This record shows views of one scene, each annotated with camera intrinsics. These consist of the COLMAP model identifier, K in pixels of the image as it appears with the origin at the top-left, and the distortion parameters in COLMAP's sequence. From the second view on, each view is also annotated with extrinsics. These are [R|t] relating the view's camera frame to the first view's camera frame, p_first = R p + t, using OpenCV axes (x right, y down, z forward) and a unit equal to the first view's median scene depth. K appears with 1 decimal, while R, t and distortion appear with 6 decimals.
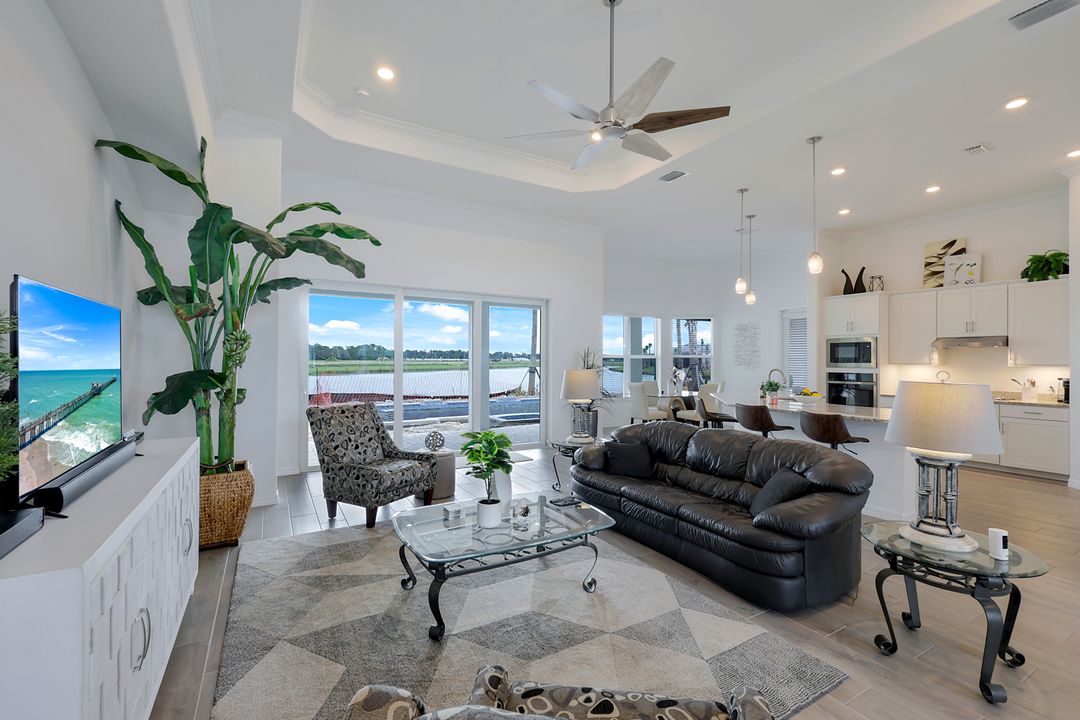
lens RADIAL K [[475.7, 0, 547.3], [0, 475.7, 359.7], [0, 0, 1]] dist [0.000921, 0.000085]
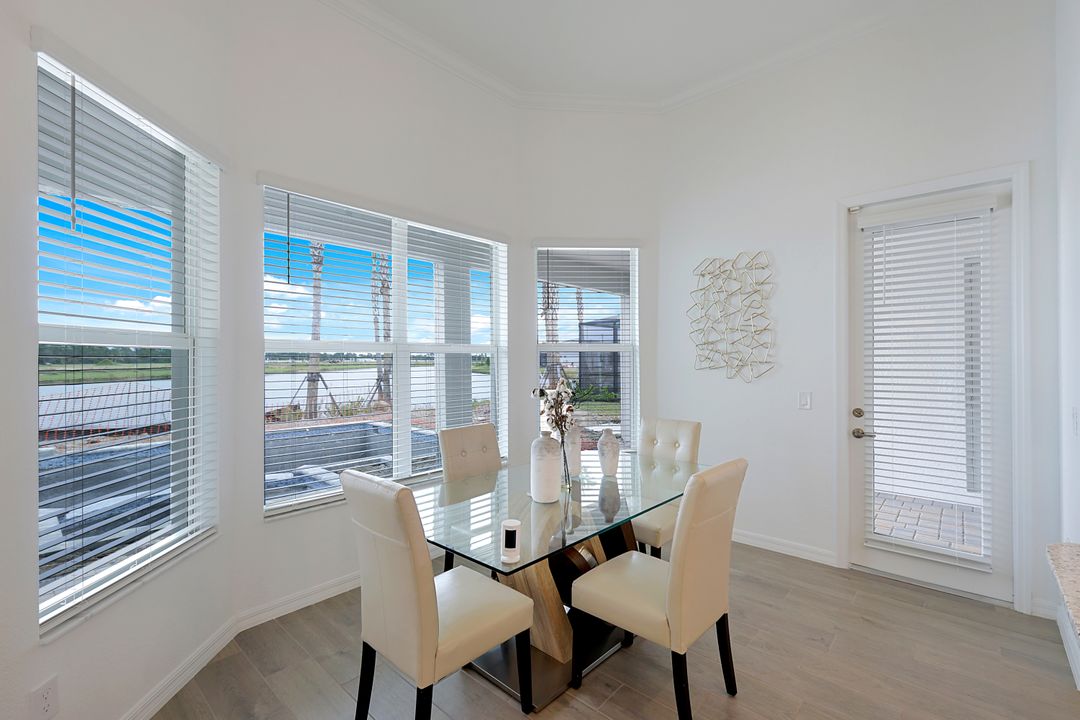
lens RADIAL K [[475.7, 0, 547.3], [0, 475.7, 359.7], [0, 0, 1]] dist [0.000921, 0.000085]
pose [[0.953335, -0.008042, 0.301806, 0.155671], [0.008432, 0.999964, 0.000011, 0.002657], [-0.301795, 0.002535, 0.953369, 0.635277]]
